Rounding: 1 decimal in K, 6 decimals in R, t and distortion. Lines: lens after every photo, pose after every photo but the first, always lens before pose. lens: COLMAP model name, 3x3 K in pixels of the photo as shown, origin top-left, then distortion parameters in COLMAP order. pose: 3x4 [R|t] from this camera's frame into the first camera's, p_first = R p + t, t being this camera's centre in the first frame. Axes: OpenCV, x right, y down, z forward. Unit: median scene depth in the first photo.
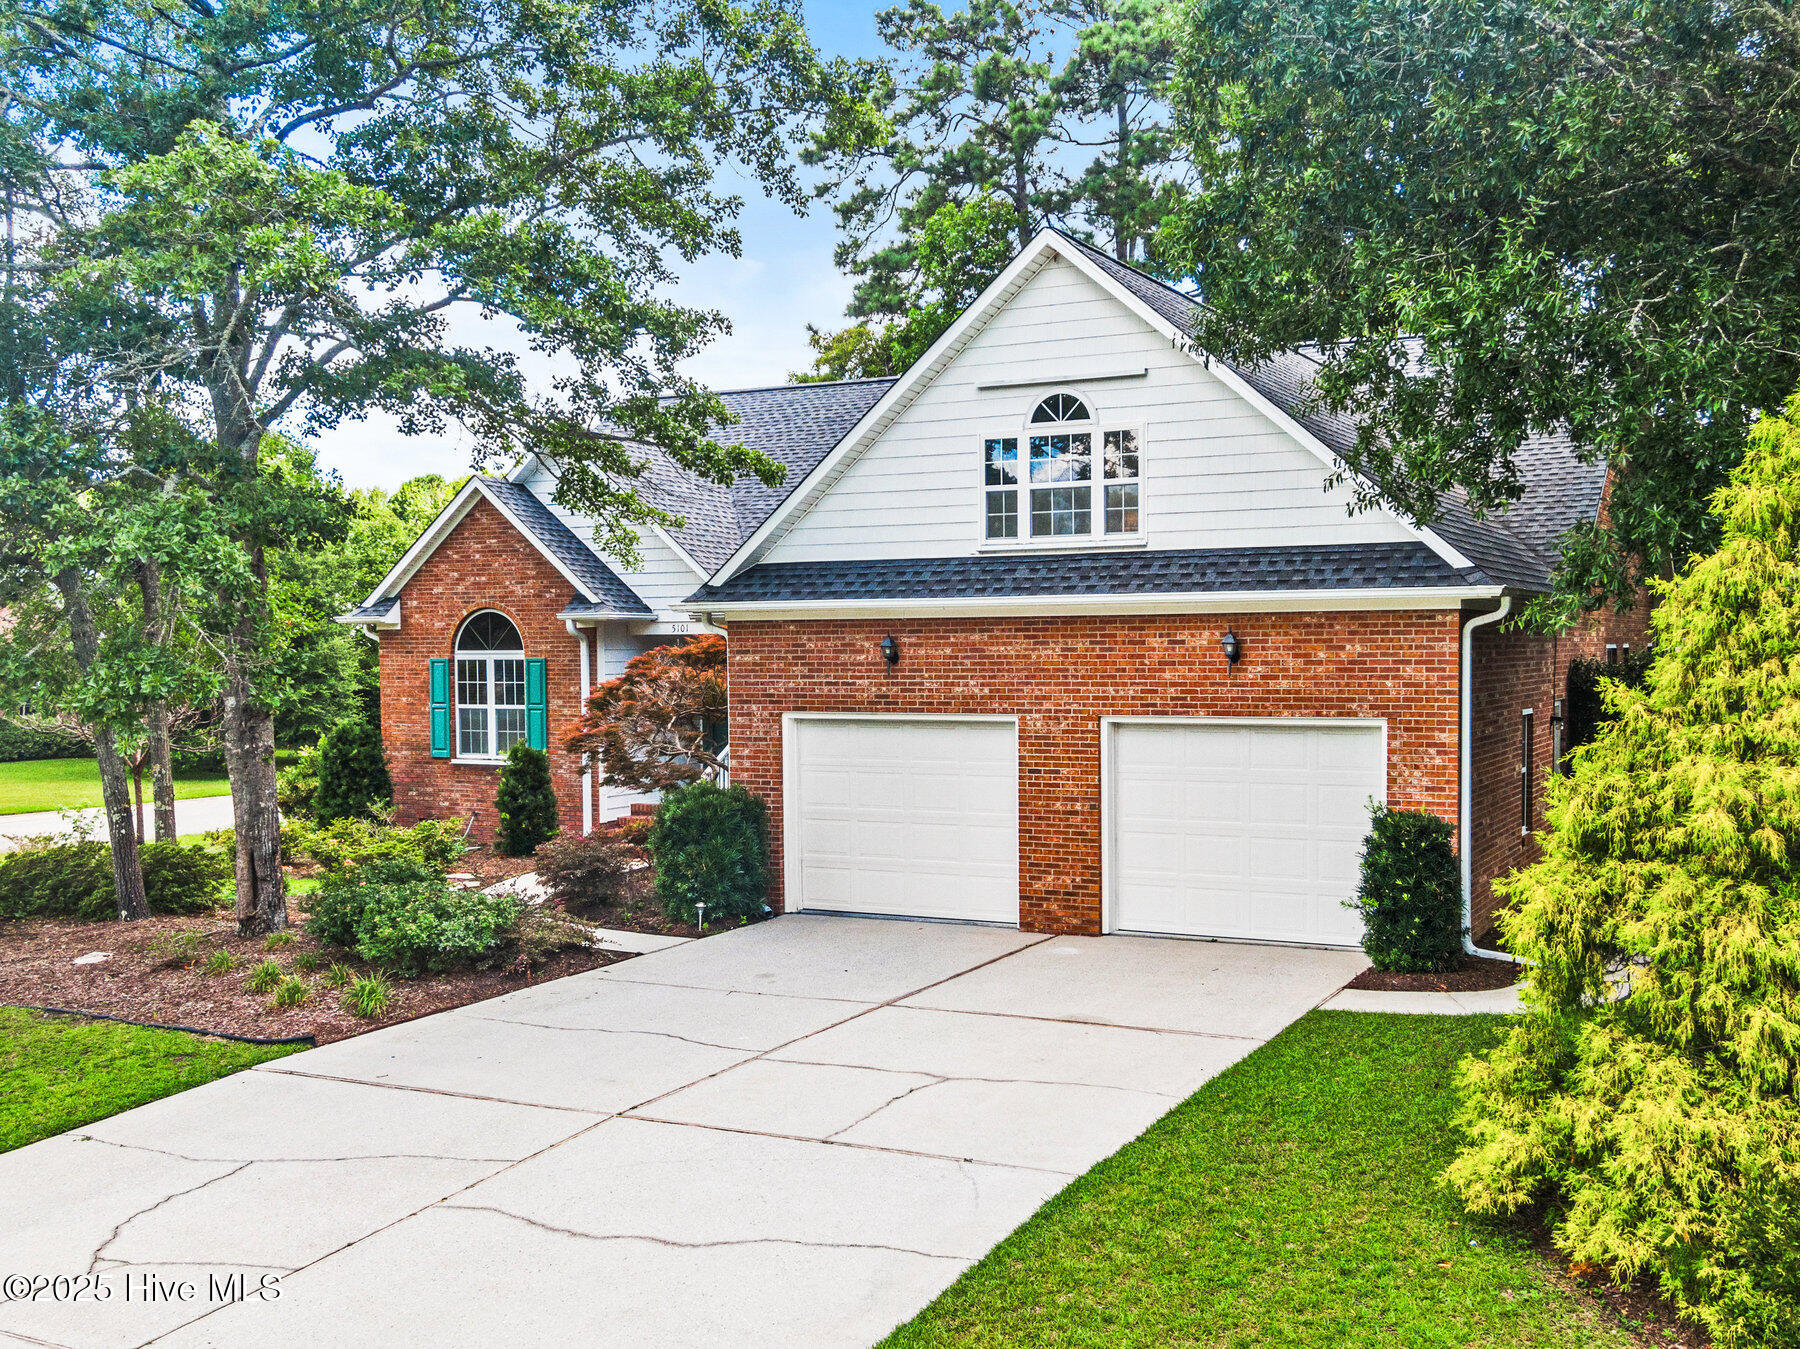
lens RADIAL K [[1836.2, 0, 900.0], [0, 1836.2, 674.5], [0, 0, 1]] dist [0.041570, 0.011248]
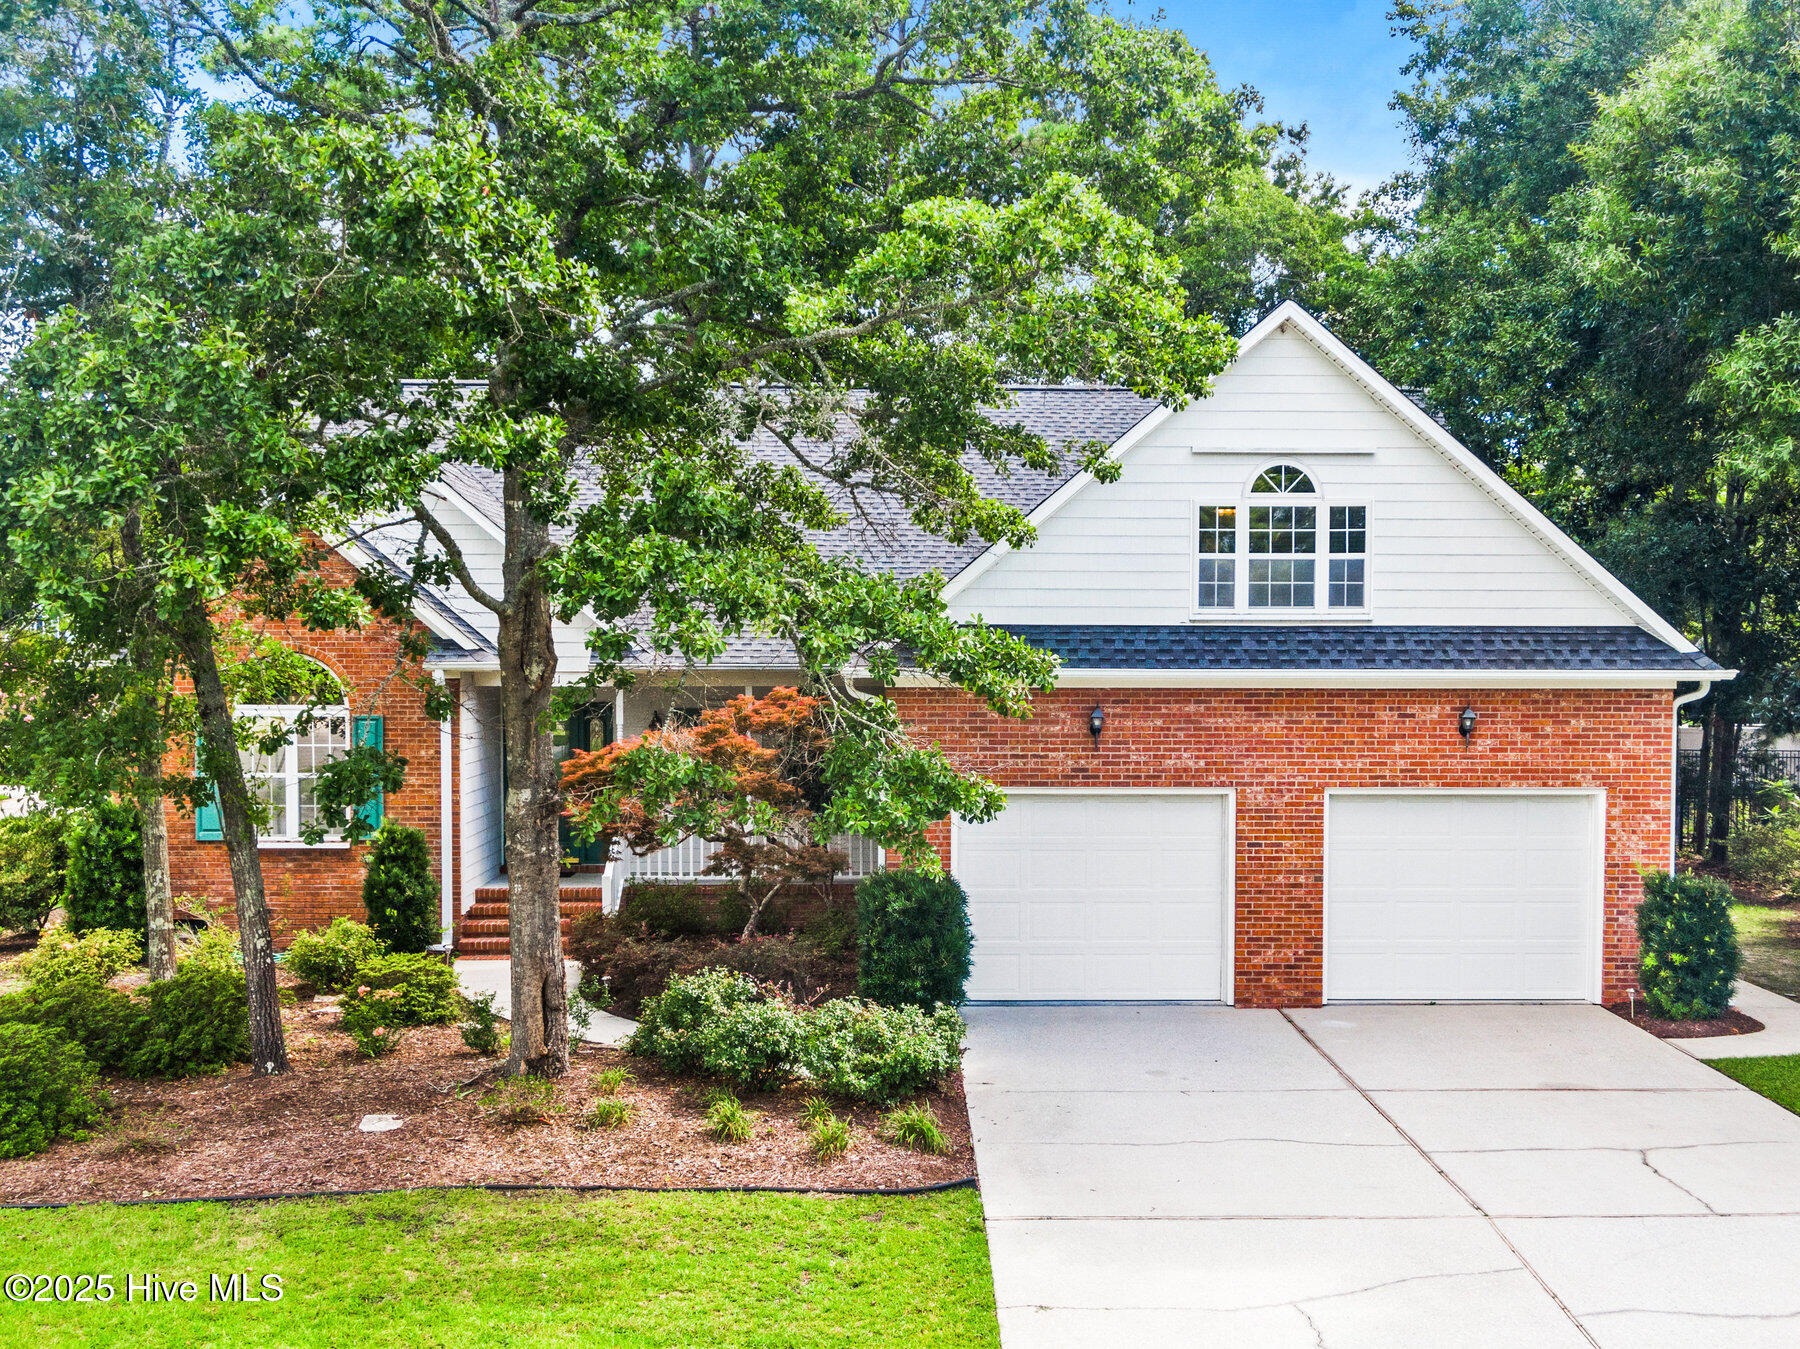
lens RADIAL K [[2158.9, 0, 900.0], [0, 2158.9, 674.5], [0, 0, 1]] dist [0.030650, -0.041666]
pose [[0.874105, 0.003332, 0.485725, -0.667132], [-0.002024, 0.999993, -0.003216, -0.035280], [-0.485732, 0.001828, 0.874106, 0.077431]]
